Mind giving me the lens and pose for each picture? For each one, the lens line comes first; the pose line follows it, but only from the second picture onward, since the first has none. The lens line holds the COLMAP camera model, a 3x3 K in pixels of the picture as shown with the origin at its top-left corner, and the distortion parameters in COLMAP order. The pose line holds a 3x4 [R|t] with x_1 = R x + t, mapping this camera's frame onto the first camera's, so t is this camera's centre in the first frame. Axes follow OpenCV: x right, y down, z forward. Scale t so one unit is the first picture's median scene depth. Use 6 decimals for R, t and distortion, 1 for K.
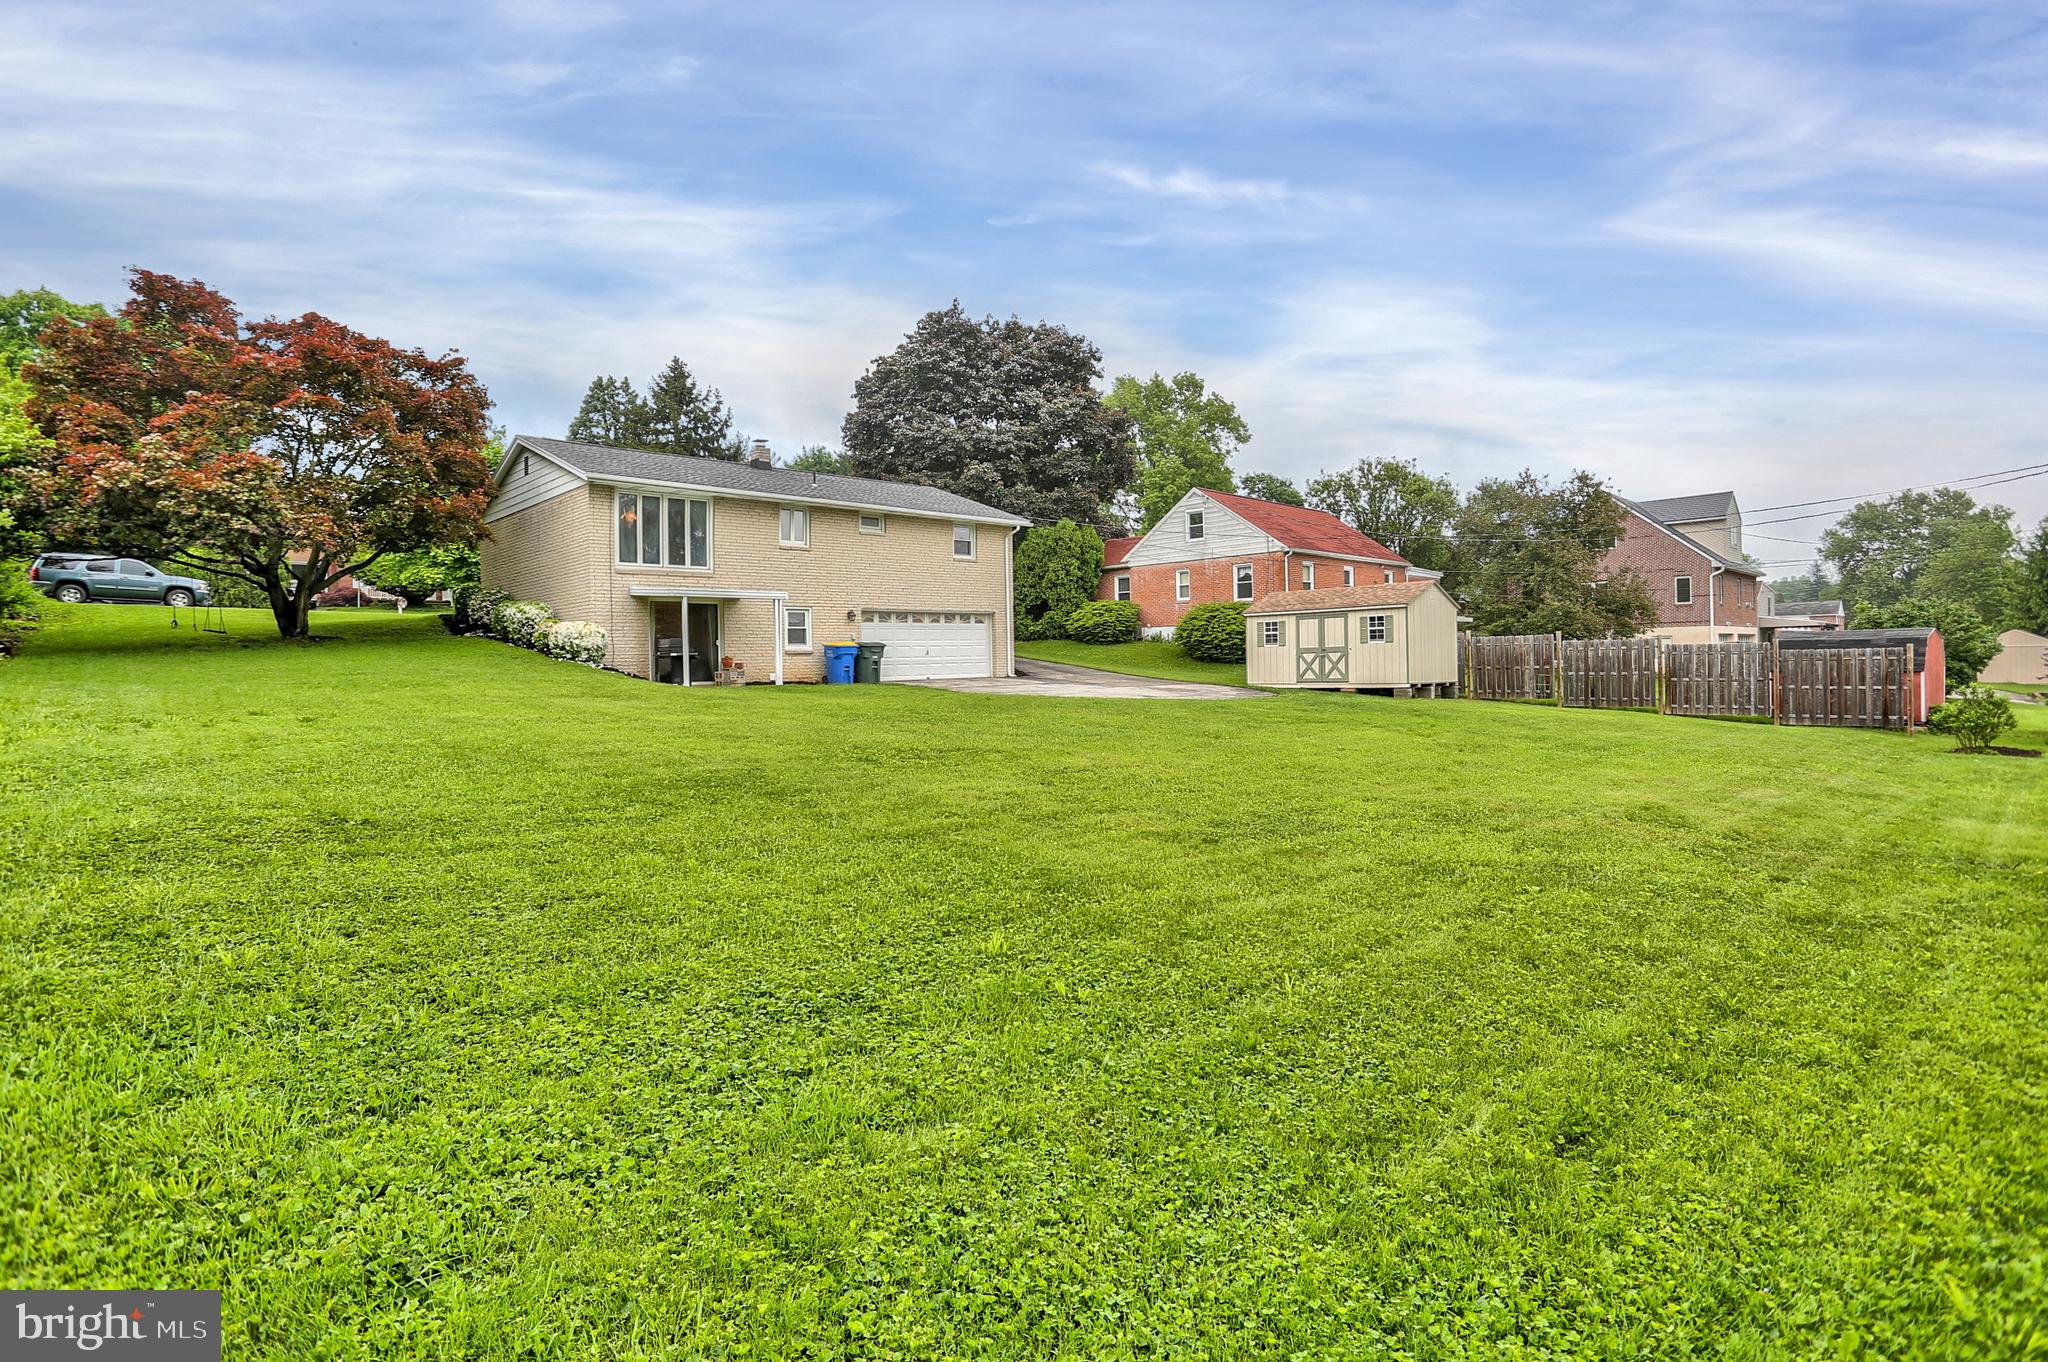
lens RADIAL K [[1002.5, 0, 1002.5], [0, 1002.5, 673.6], [0, 0, 1]] dist [-0.068232, 0.029714]
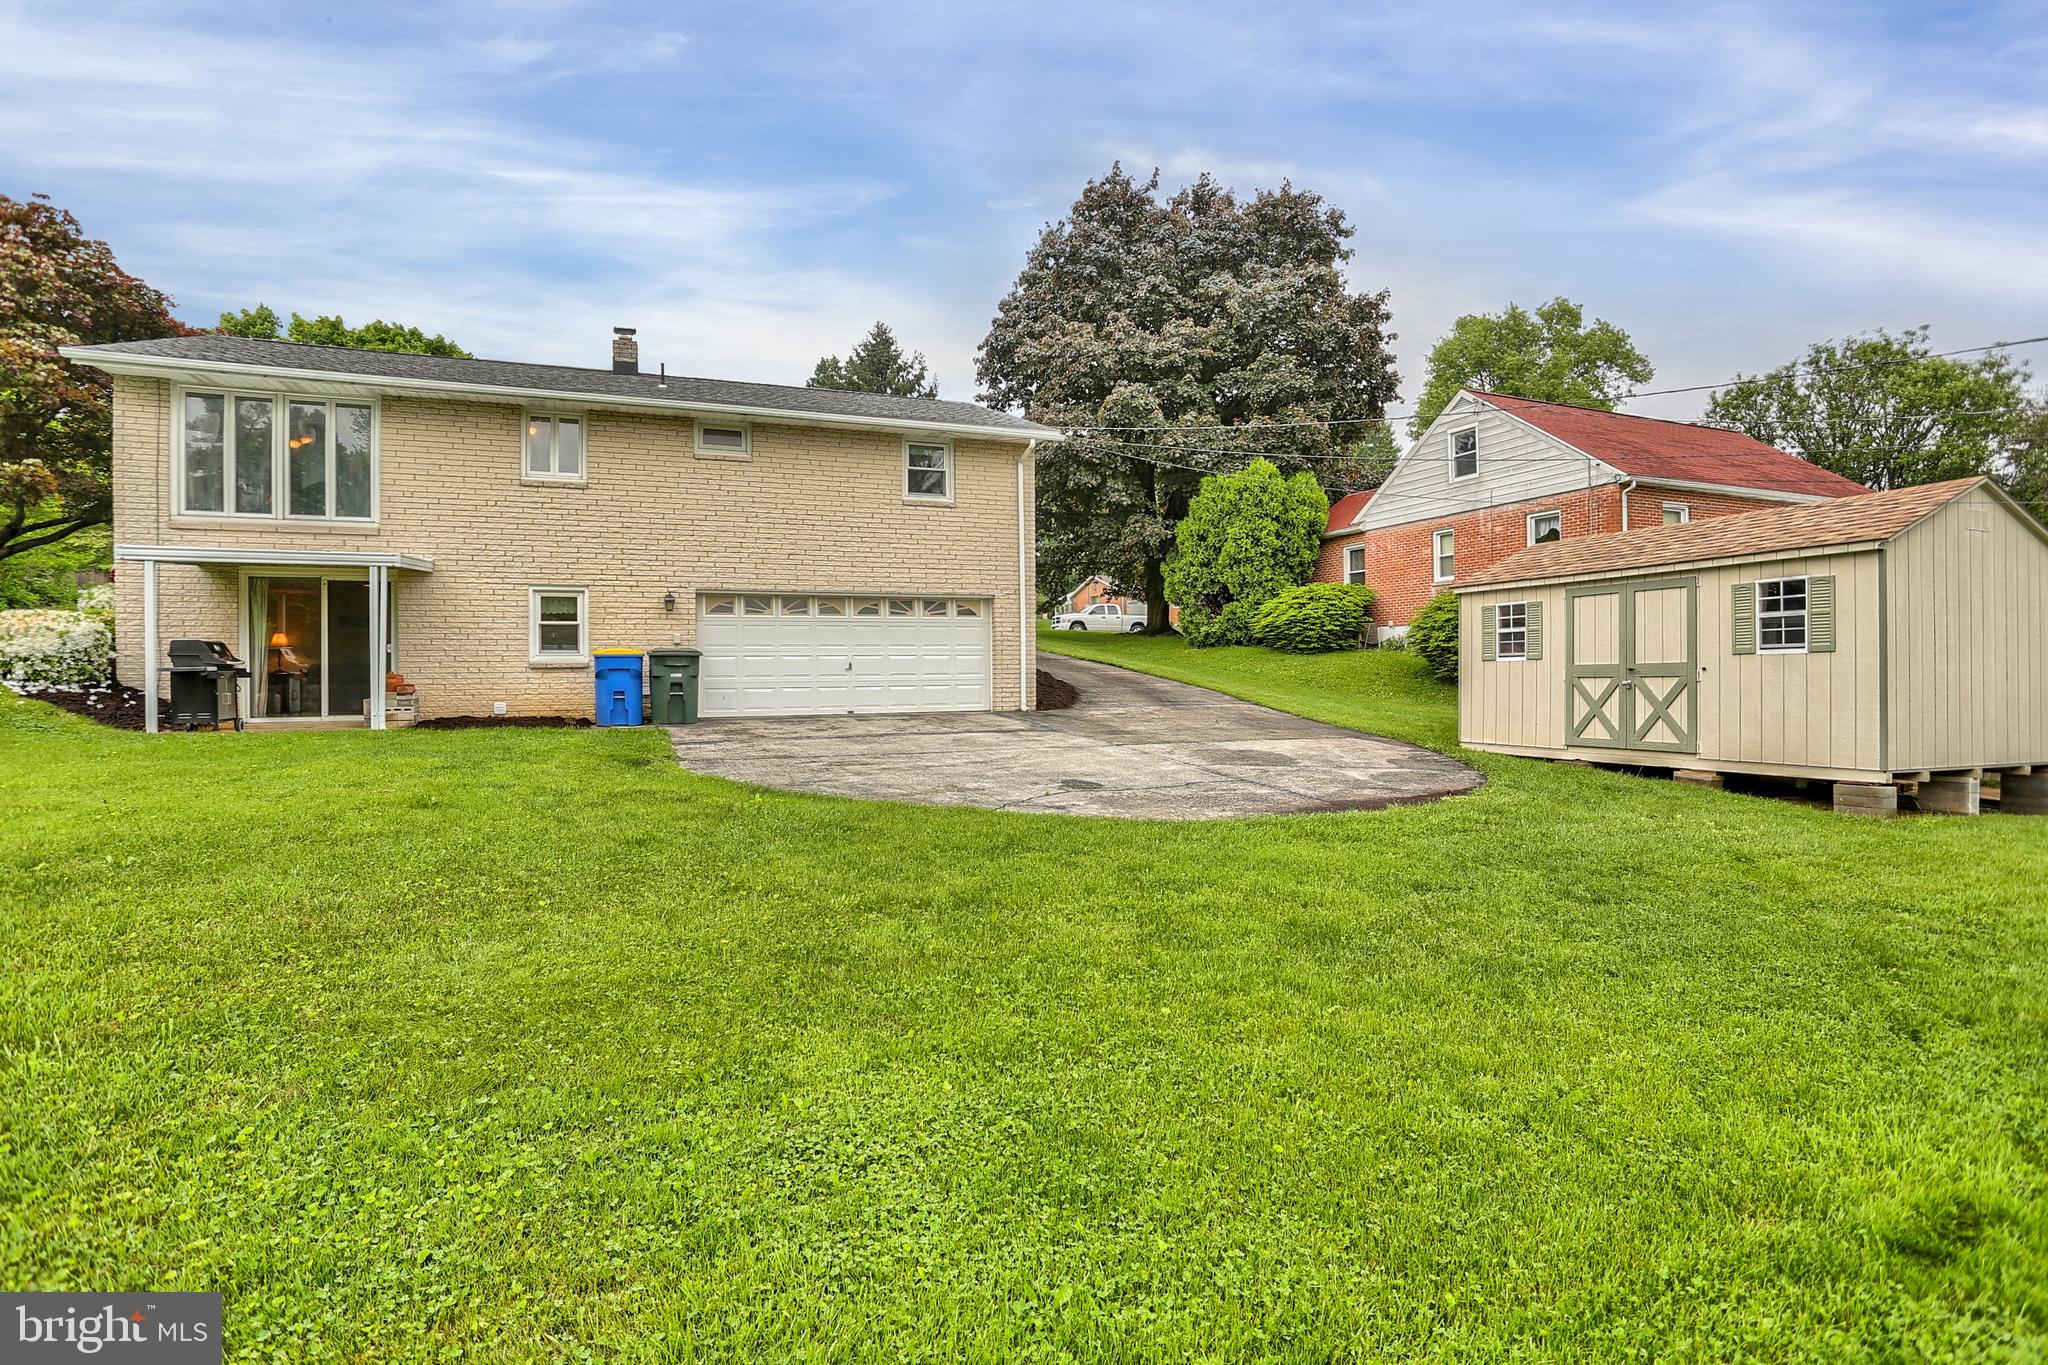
lens RADIAL K [[1002.5, 0, 1002.5], [0, 1002.5, 675.1], [0, 0, 1]] dist [-0.068232, 0.029714]
pose [[0.932240, 0.013029, -0.361606, 0.209173], [-0.014865, 0.999887, -0.002295, -0.015876], [0.361535, 0.007515, 0.932328, 0.493192]]
